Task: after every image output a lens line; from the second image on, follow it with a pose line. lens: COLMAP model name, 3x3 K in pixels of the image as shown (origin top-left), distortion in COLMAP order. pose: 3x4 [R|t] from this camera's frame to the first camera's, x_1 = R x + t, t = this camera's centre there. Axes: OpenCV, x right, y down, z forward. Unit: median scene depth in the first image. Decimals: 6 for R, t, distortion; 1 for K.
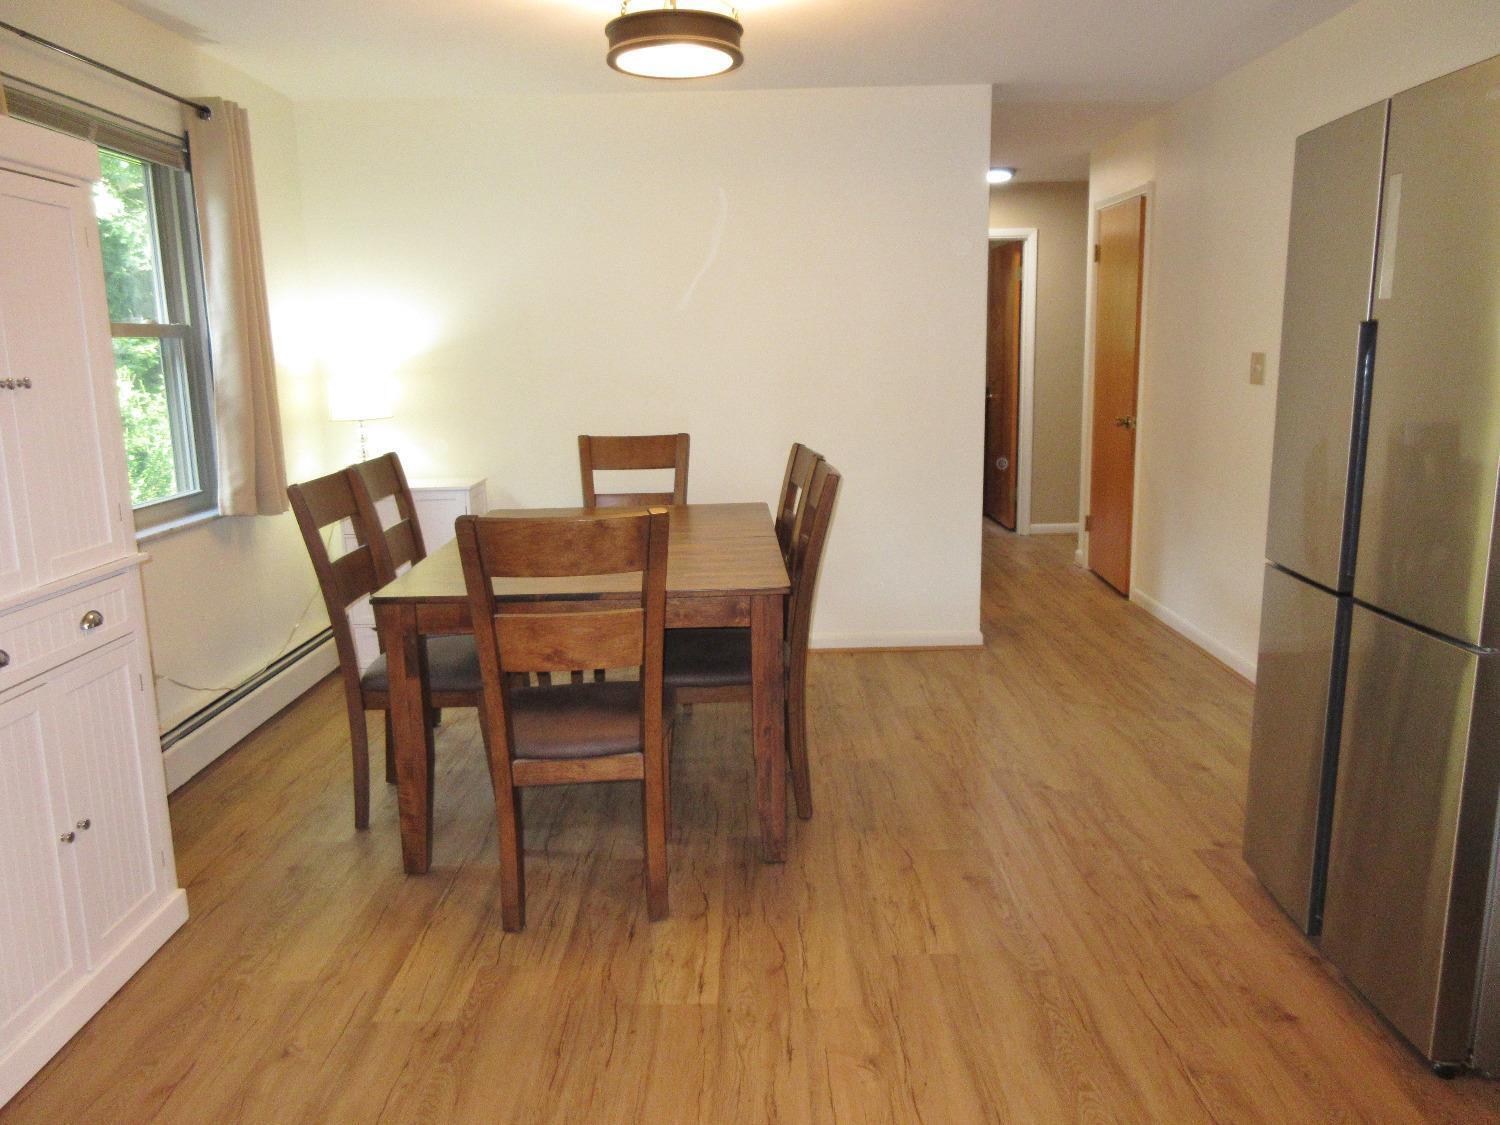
lens RADIAL K [[1105.2, 0, 756.0], [0, 1105.2, 559.1], [0, 0, 1]] dist [-0.002911, 0.004280]
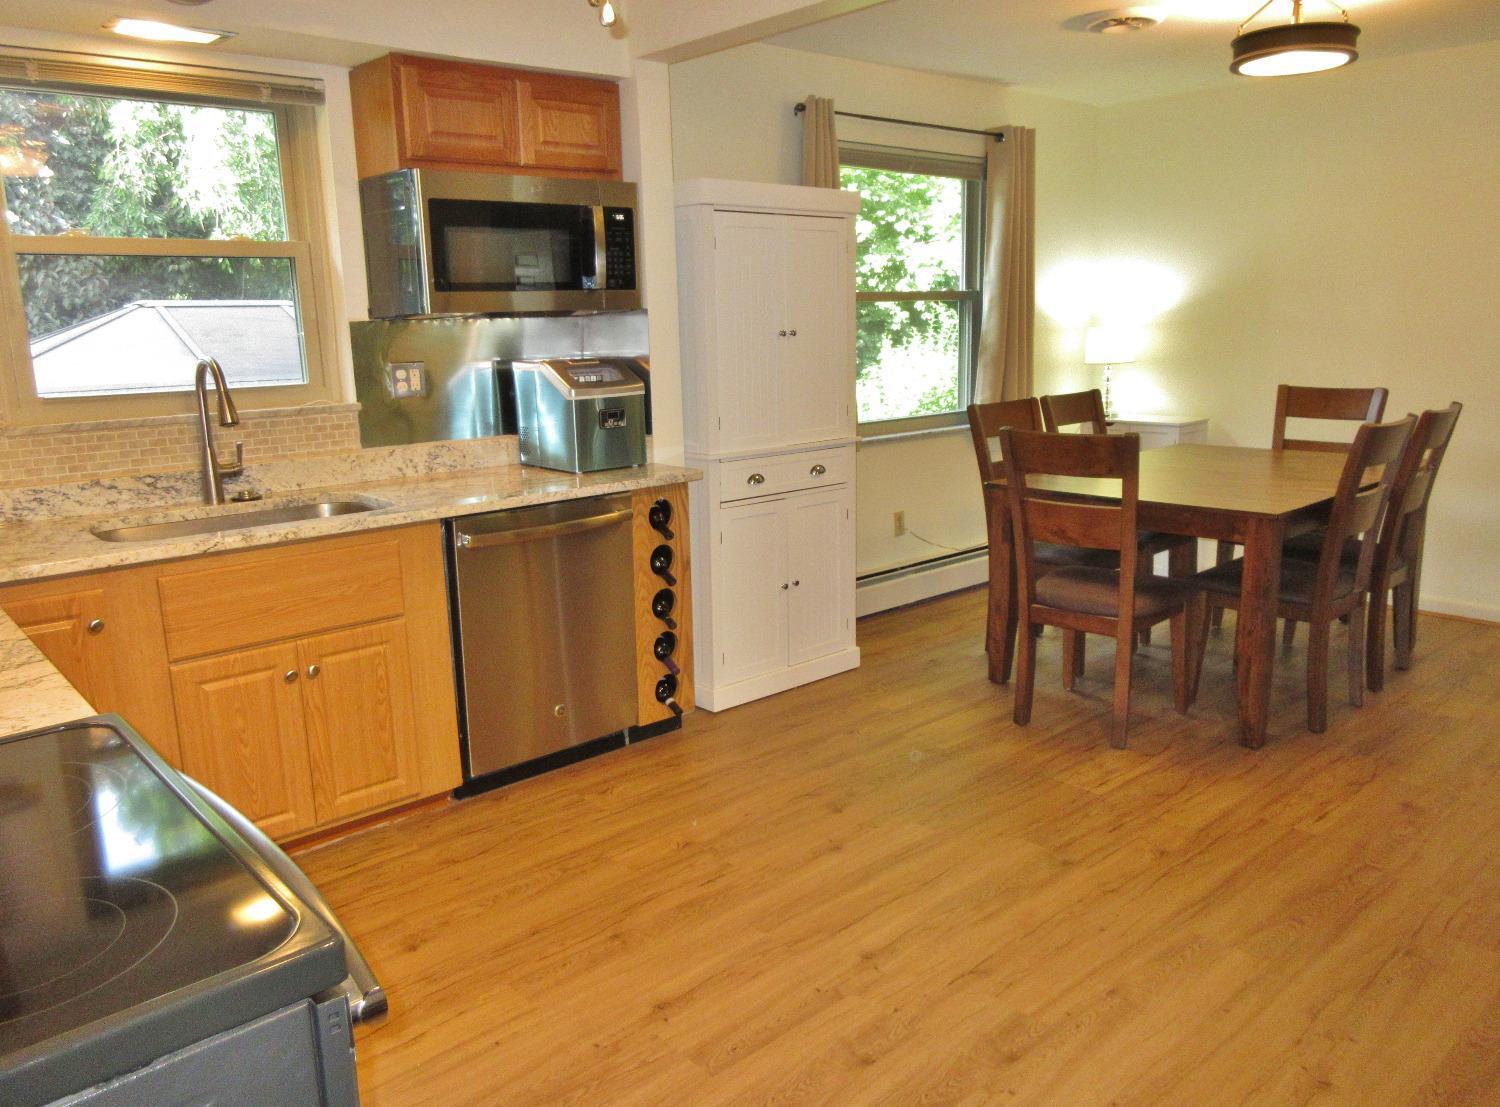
lens RADIAL K [[1105.2, 0, 745.2], [0, 1105.2, 554.6], [0, 0, 1]] dist [-0.002911, 0.004280]
pose [[0.660844, 0.161852, -0.732864, 0.409892], [-0.129809, 0.986403, 0.100793, 0.017183], [0.739212, 0.028524, 0.672868, -0.168577]]
